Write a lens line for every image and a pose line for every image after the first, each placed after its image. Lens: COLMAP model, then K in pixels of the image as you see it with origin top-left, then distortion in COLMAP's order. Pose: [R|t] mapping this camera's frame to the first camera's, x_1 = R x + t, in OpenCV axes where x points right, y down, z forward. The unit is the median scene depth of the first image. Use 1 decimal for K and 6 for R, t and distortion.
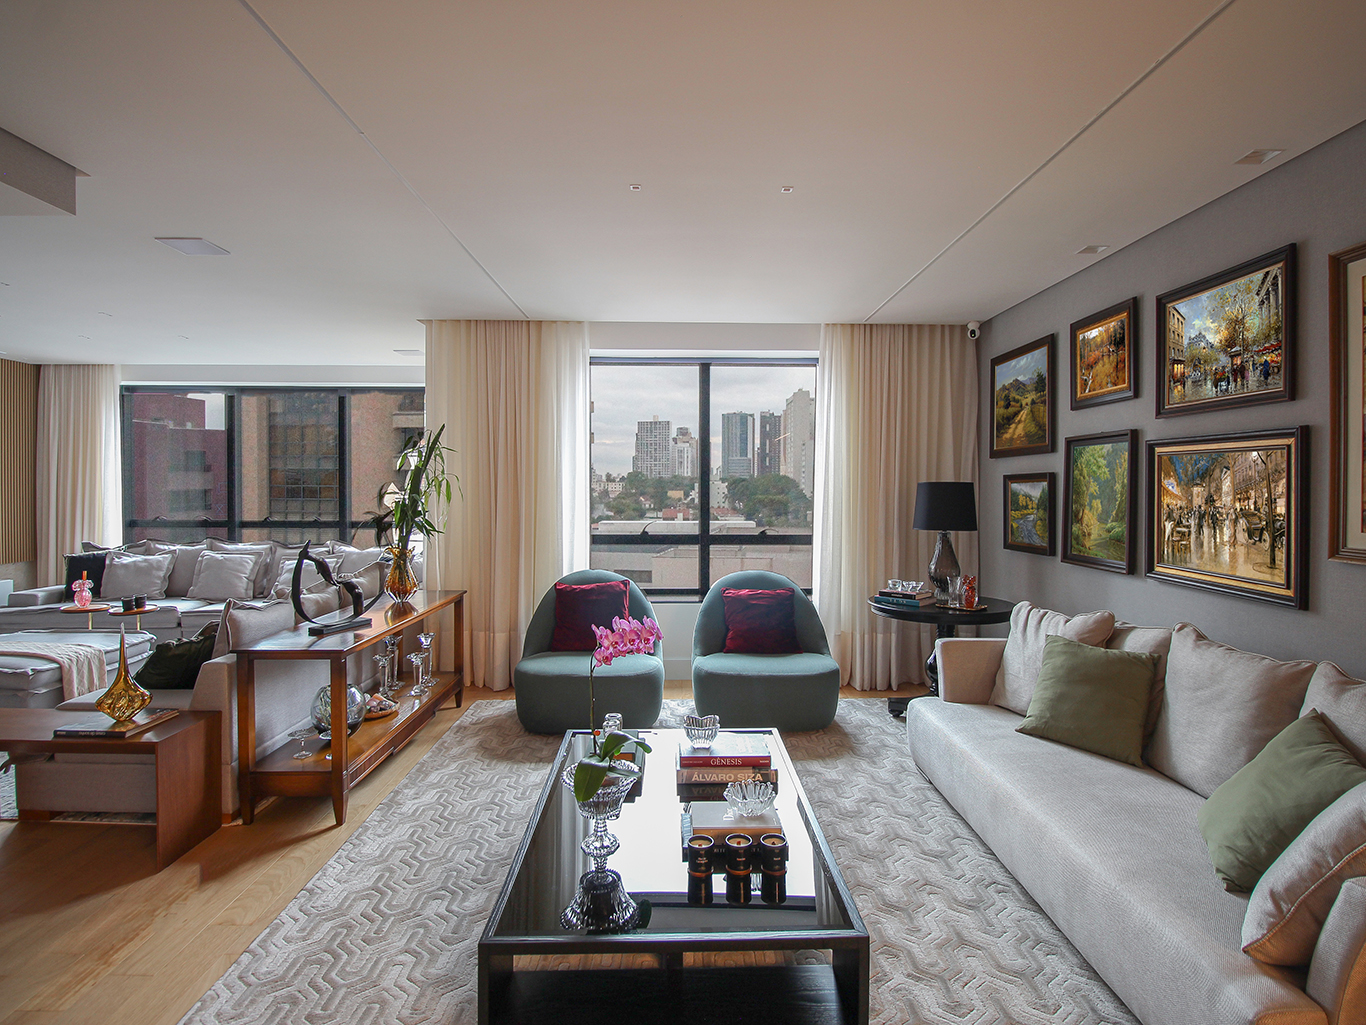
lens RADIAL K [[713.0, 0, 680.4], [0, 713.0, 497.9], [0, 0, 1]] dist [-0.006135, -0.001540]
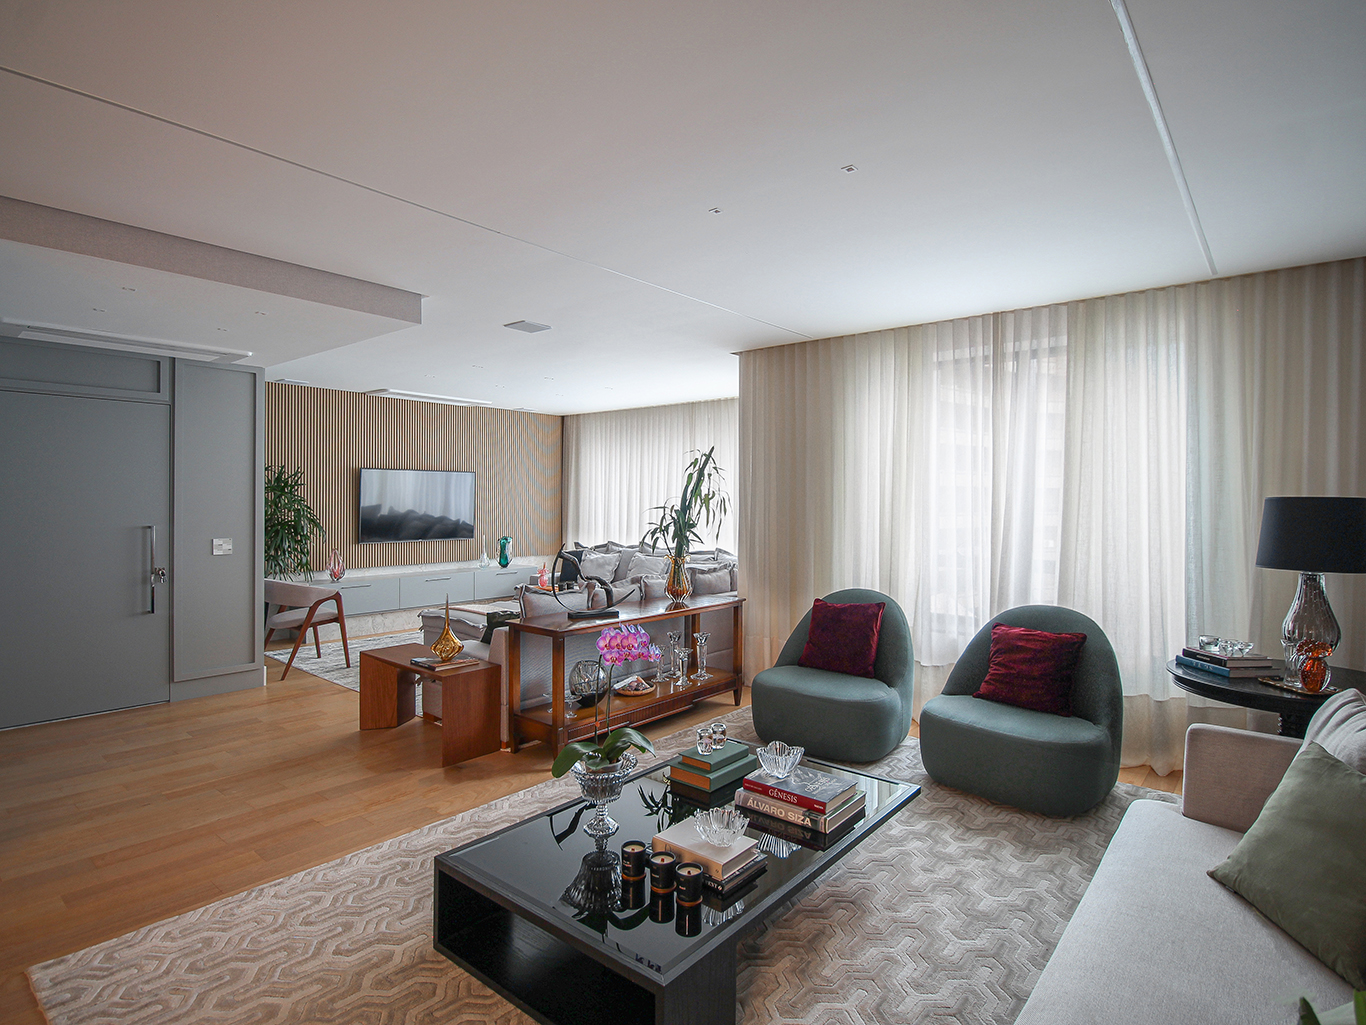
lens RADIAL K [[713.0, 0, 690.9], [0, 713.0, 510.7], [0, 0, 1]] dist [-0.006135, -0.001540]
pose [[0.768615, 0.011235, -0.639613, 0.362098], [-0.014789, 0.999891, -0.000209, -0.002817], [0.639541, 0.009620, 0.768697, 0.123827]]
